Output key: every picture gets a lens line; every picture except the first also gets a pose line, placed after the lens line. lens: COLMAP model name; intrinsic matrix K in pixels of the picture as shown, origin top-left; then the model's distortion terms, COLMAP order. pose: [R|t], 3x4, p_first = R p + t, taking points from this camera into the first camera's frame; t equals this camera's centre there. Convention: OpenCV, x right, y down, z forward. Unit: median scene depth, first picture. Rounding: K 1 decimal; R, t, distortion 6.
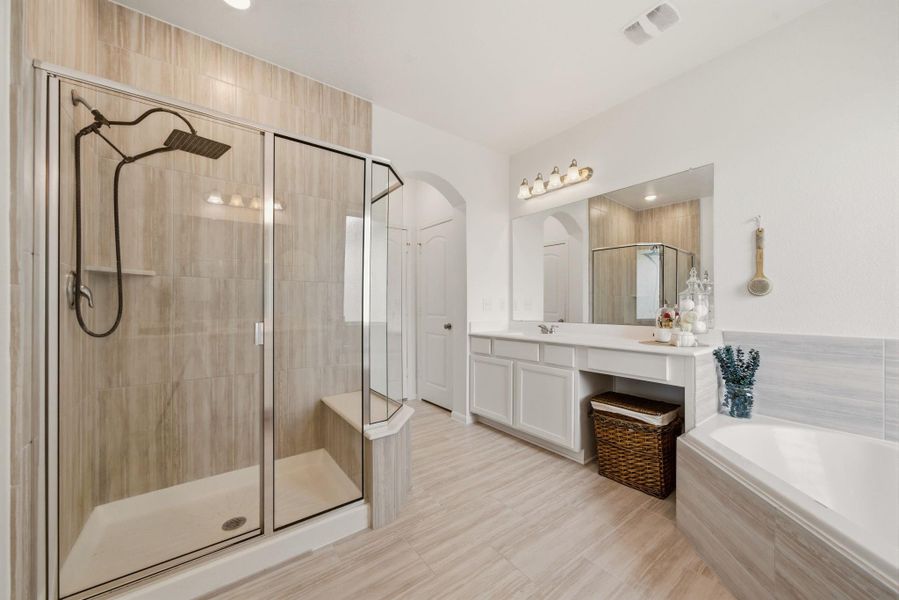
lens RADIAL K [[319.6, 0, 443.8], [0, 319.6, 306.9], [0, 0, 1]] dist [-0.014140, 0.000355]
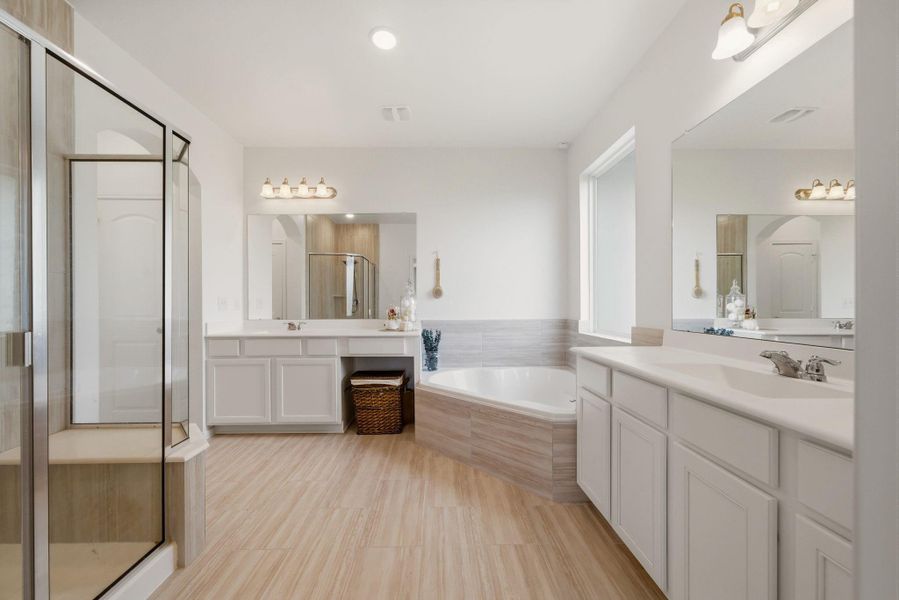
lens RADIAL K [[323.7, 0, 445.0], [0, 323.7, 304.5], [0, 0, 1]] dist [-0.008004, 0.000271]
pose [[0.576295, 0.000032, 0.817242, -0.400096], [-0.001626, 0.999998, 0.001108, -0.006362], [-0.817240, -0.001967, 0.576294, -0.052836]]
